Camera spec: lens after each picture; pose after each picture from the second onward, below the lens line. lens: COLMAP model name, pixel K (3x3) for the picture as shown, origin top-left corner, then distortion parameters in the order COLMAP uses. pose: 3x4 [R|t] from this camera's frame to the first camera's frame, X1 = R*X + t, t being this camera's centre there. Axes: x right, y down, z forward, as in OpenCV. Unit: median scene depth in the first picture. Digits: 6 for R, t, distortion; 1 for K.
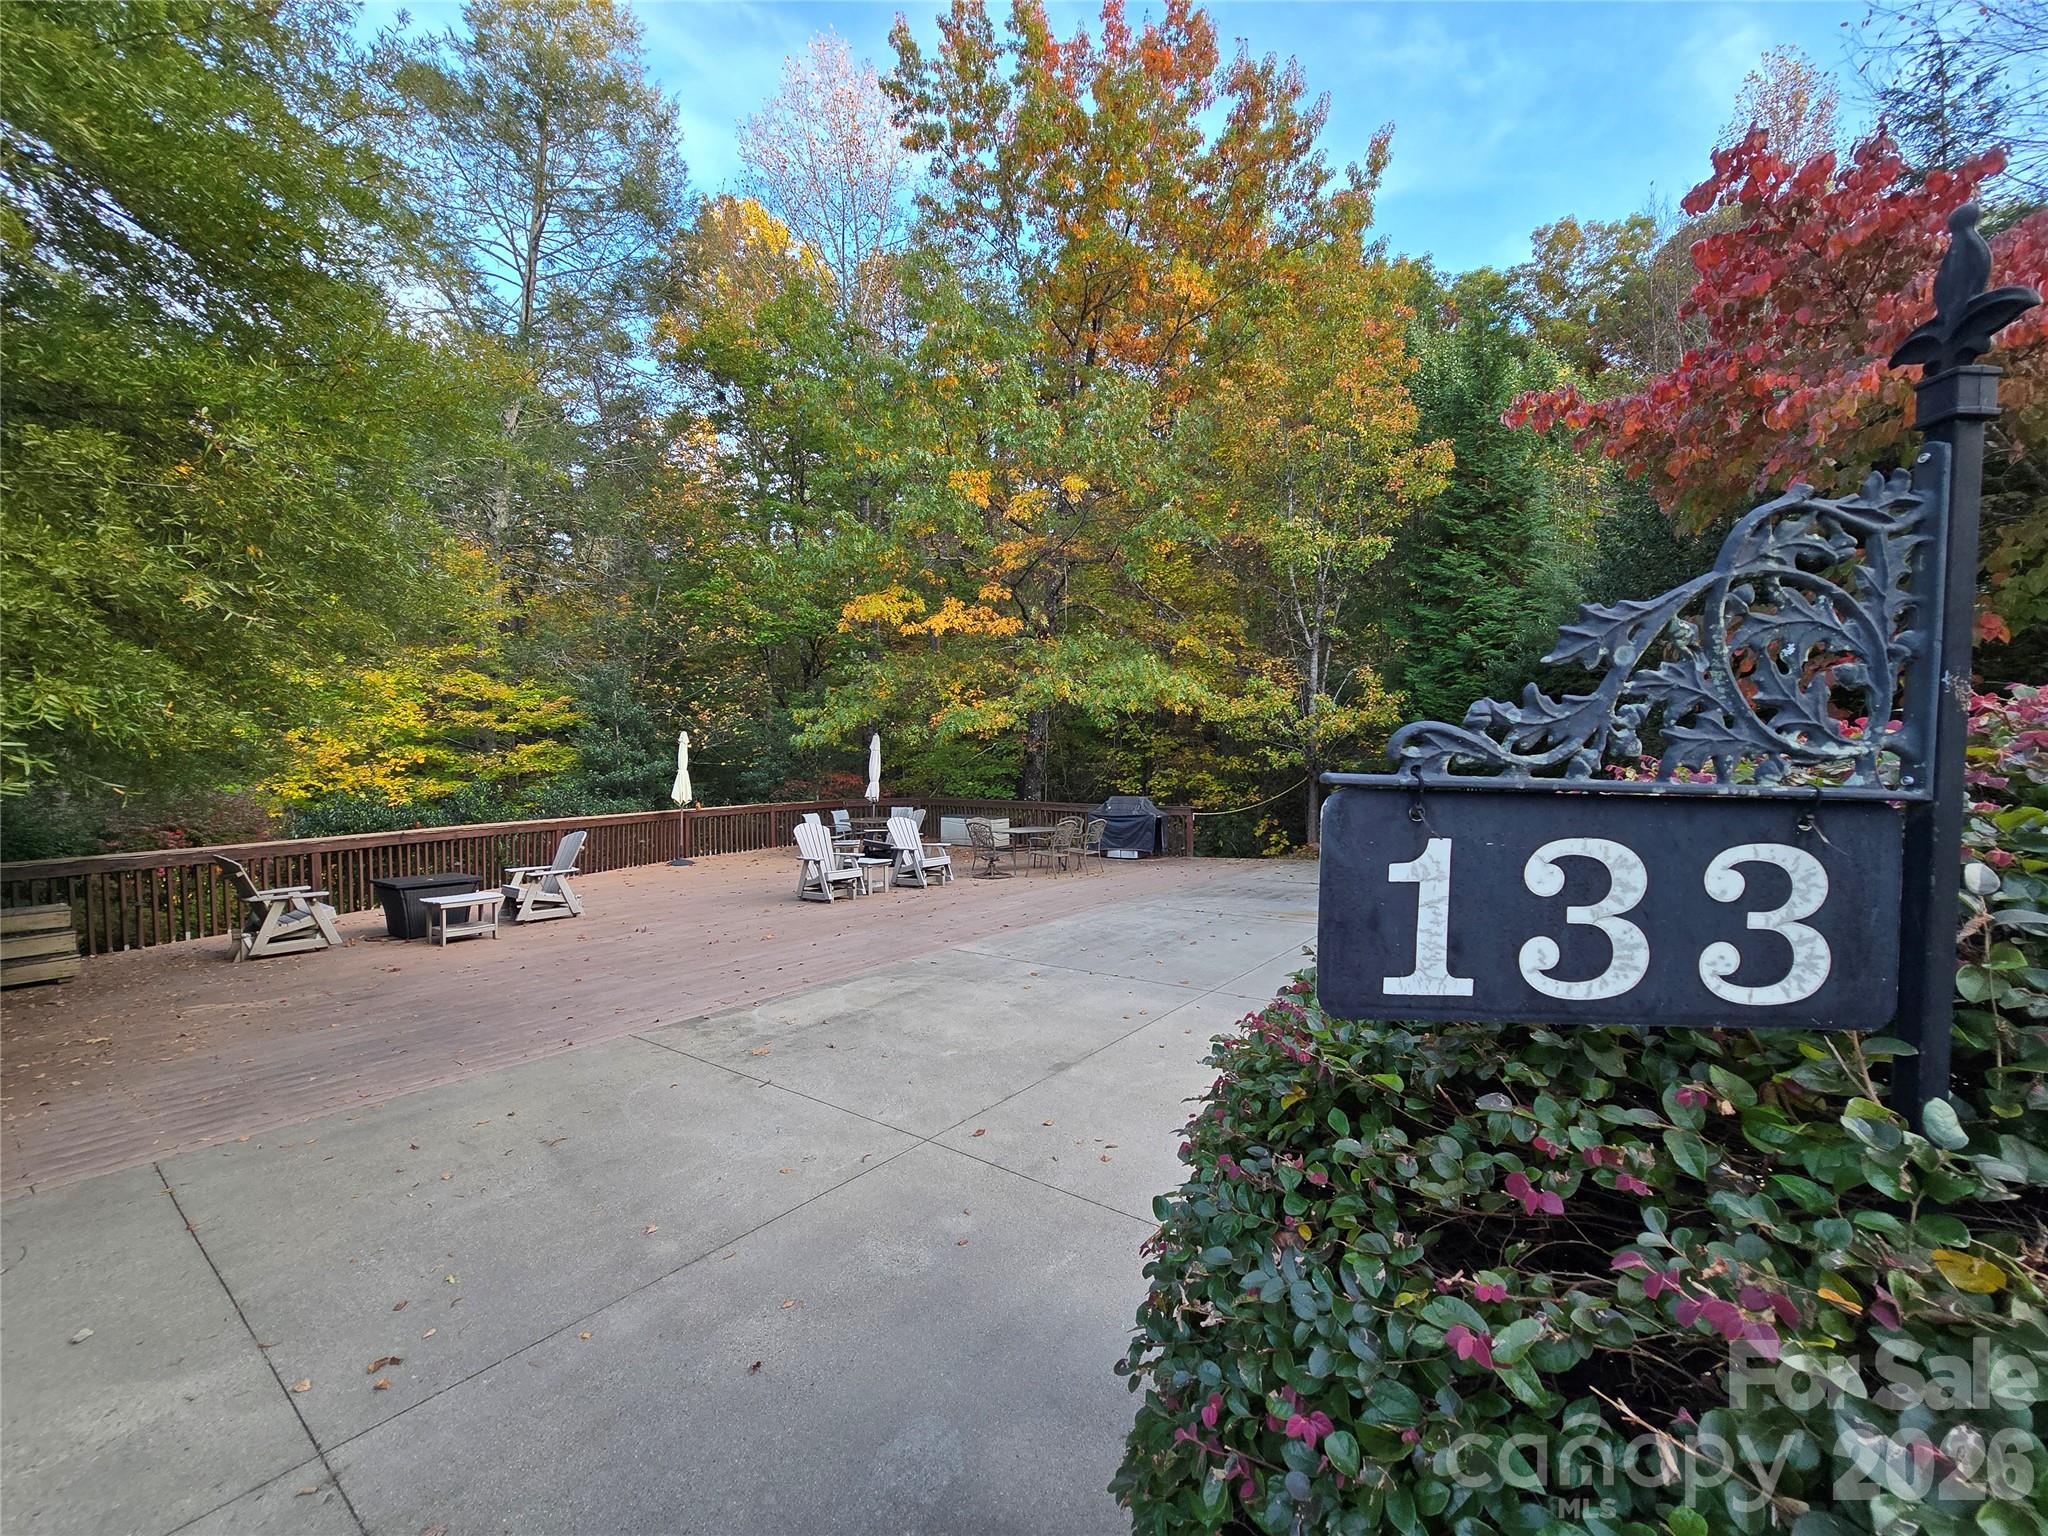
lens RADIAL K [[840.8, 0, 1023.1], [0, 840.8, 776.9], [0, 0, 1]] dist [-0.001748, -0.000495]
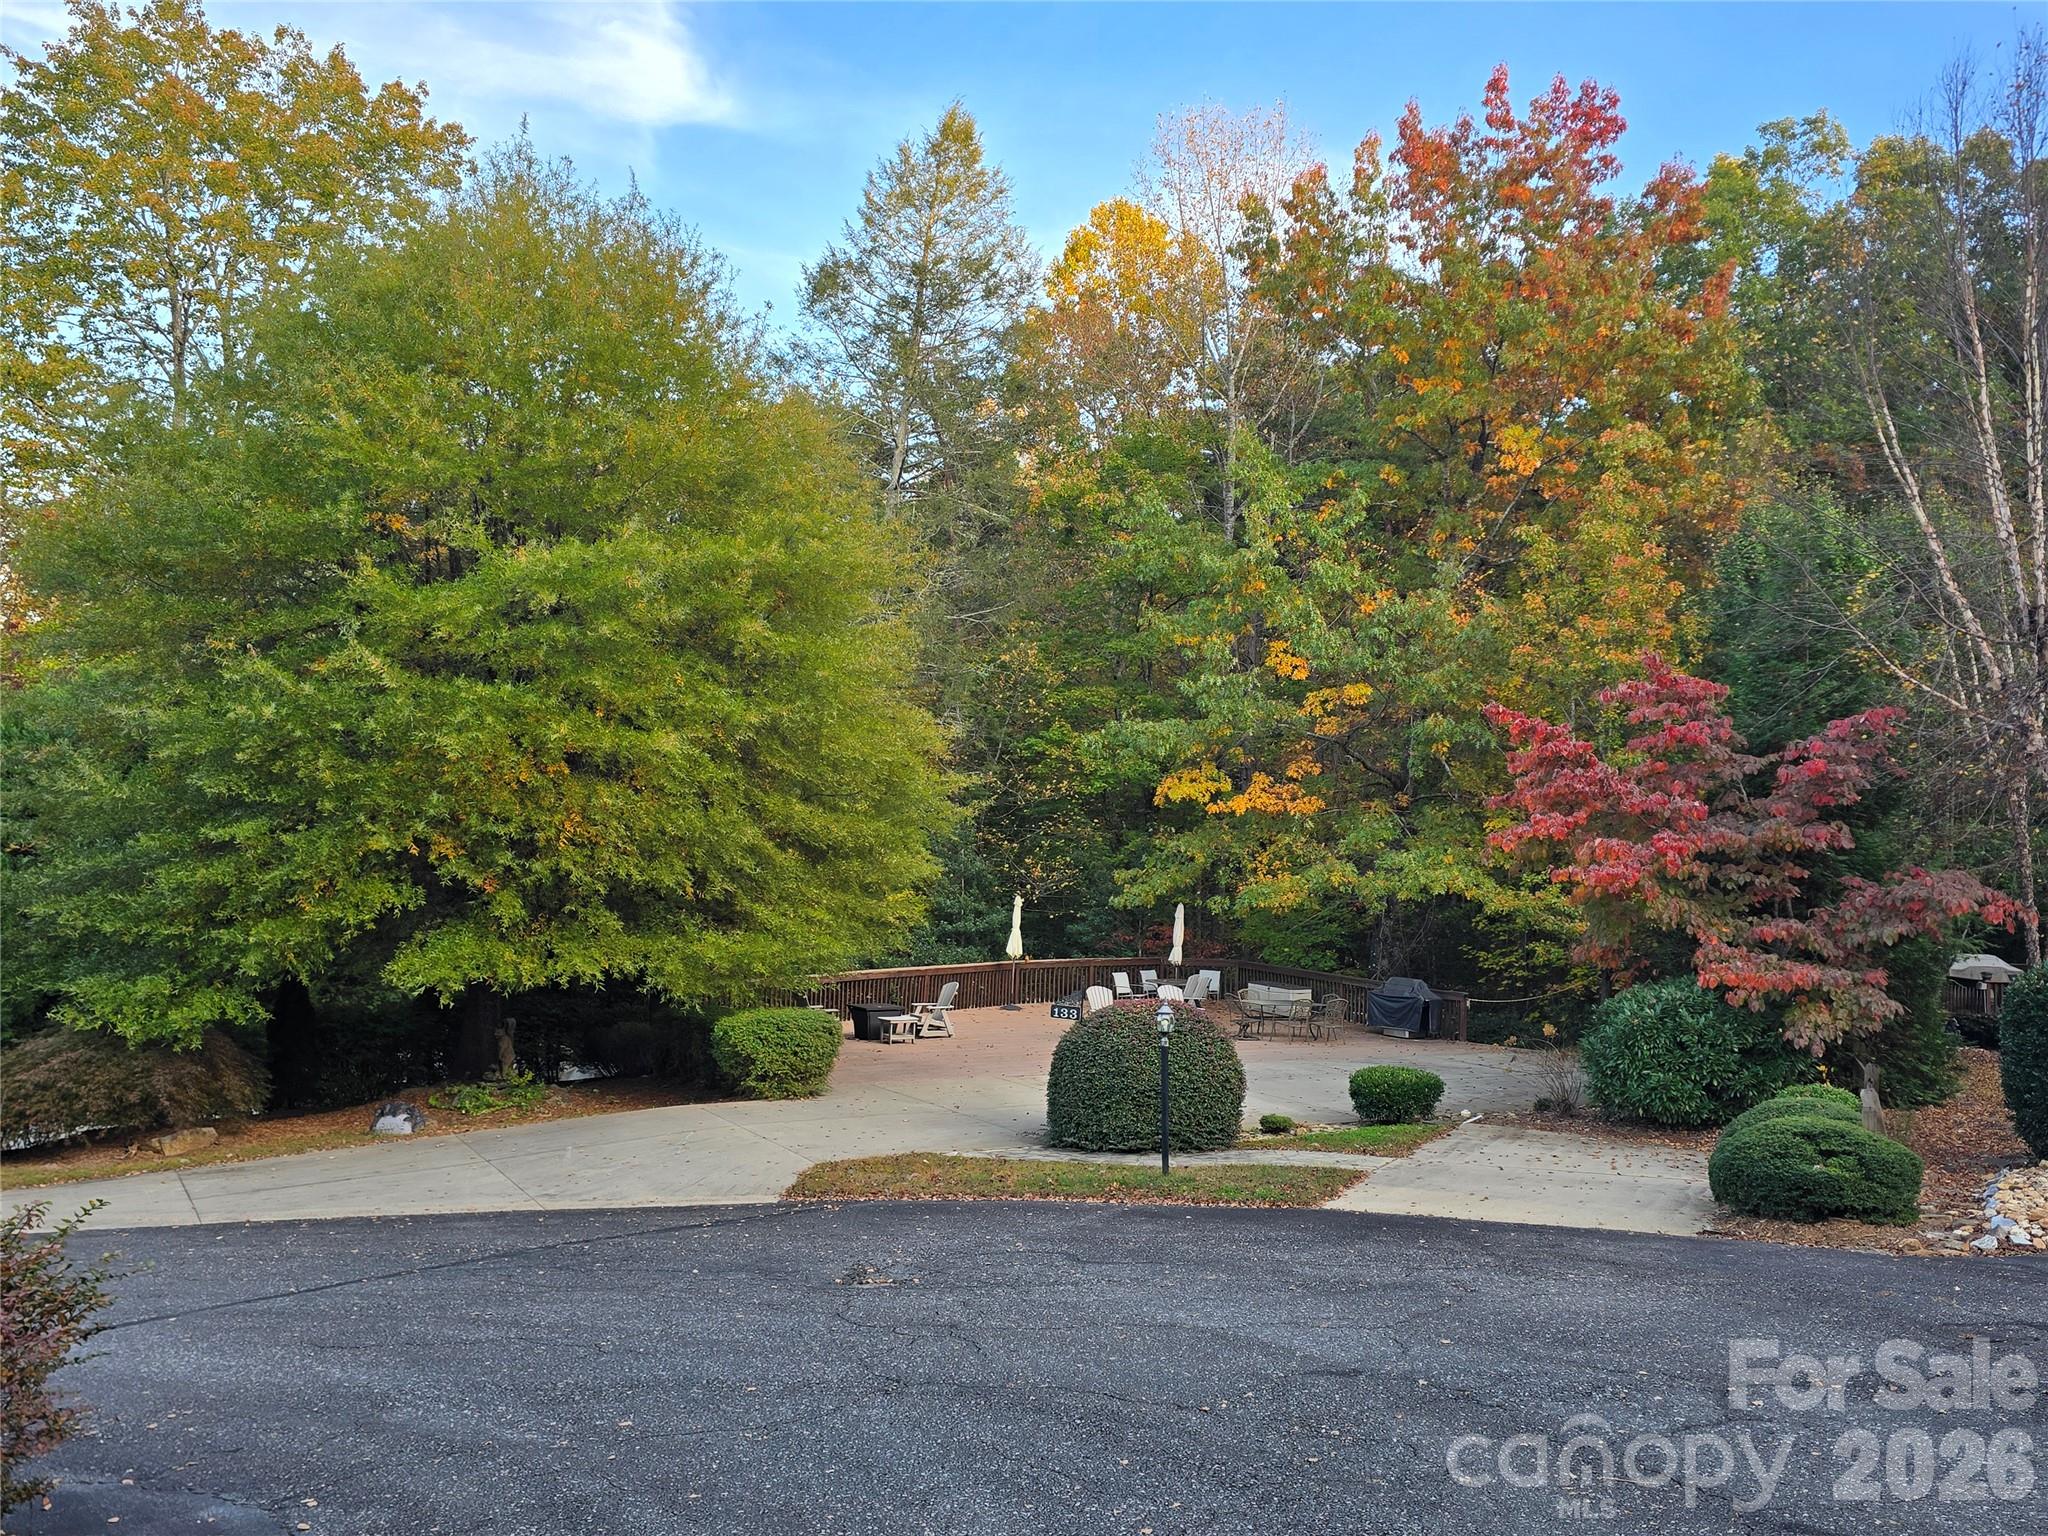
lens RADIAL K [[1654.0, 0, 1024.0], [0, 1654.0, 768.0], [0, 0, 1]] dist [0.119887, -0.000217]
pose [[0.928741, 0.023722, -0.369970, 0.443274], [-0.045091, 0.997770, -0.049215, -0.114486], [0.367977, 0.062390, 0.927739, -1.123534]]
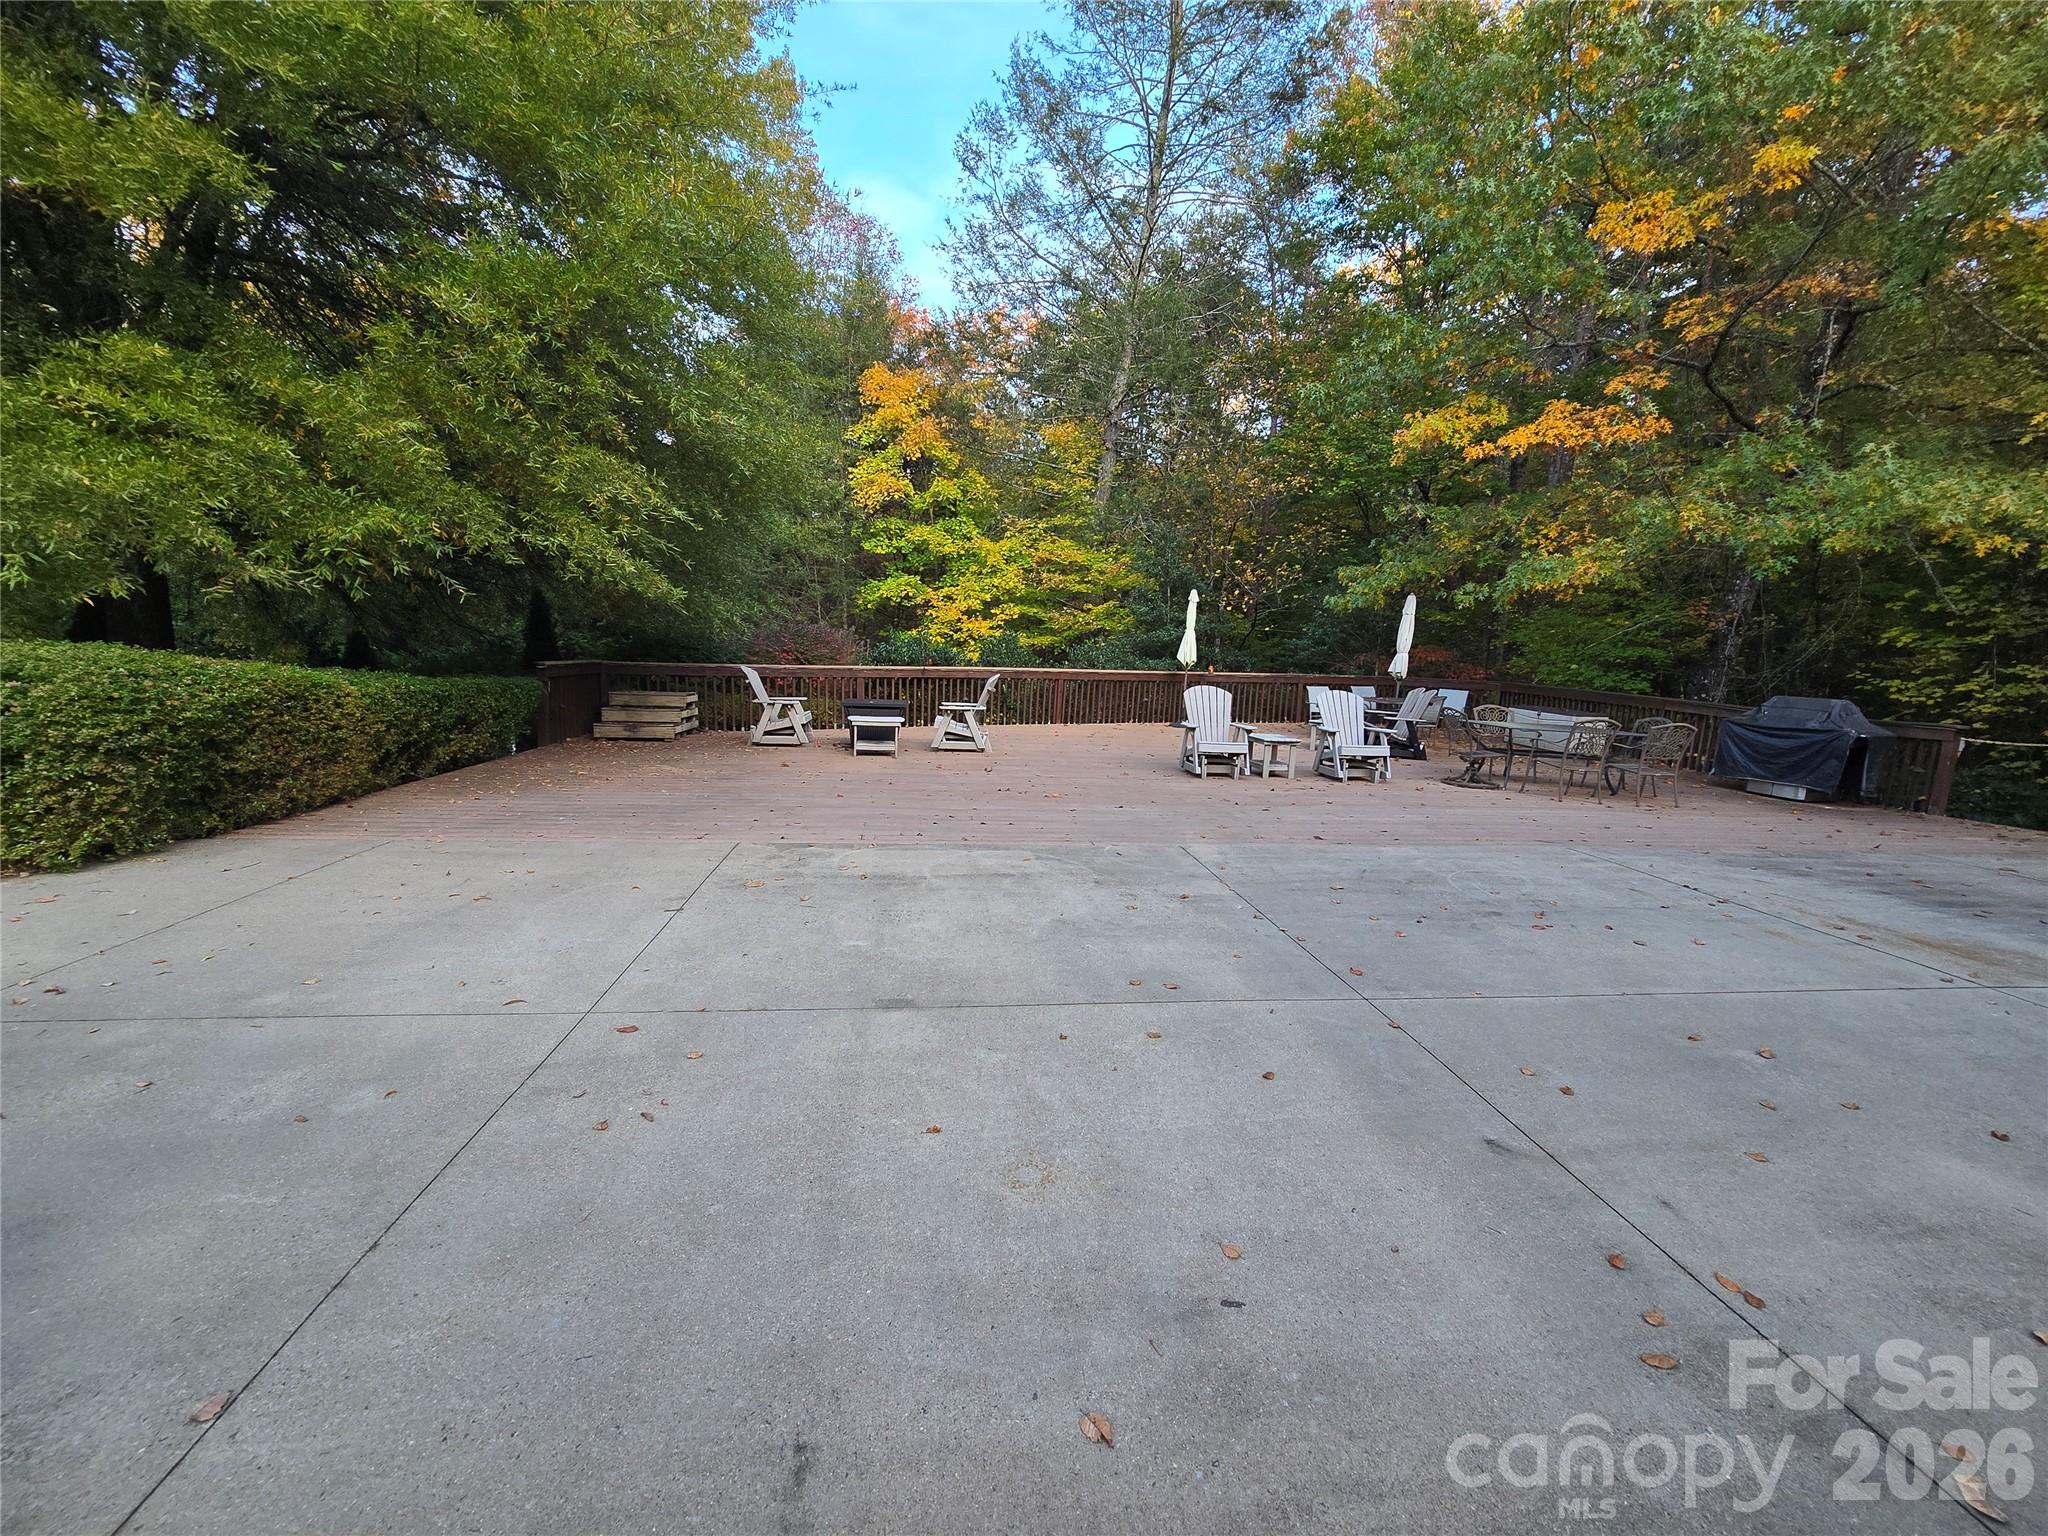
lens RADIAL K [[840.8, 0, 1023.1], [0, 840.8, 776.9], [0, 0, 1]] dist [-0.001748, -0.000495]
pose [[0.691931, 0.153238, -0.705514, 0.164714], [-0.053091, 0.985369, 0.161954, 0.011562], [0.720009, -0.074604, 0.689943, 0.172527]]
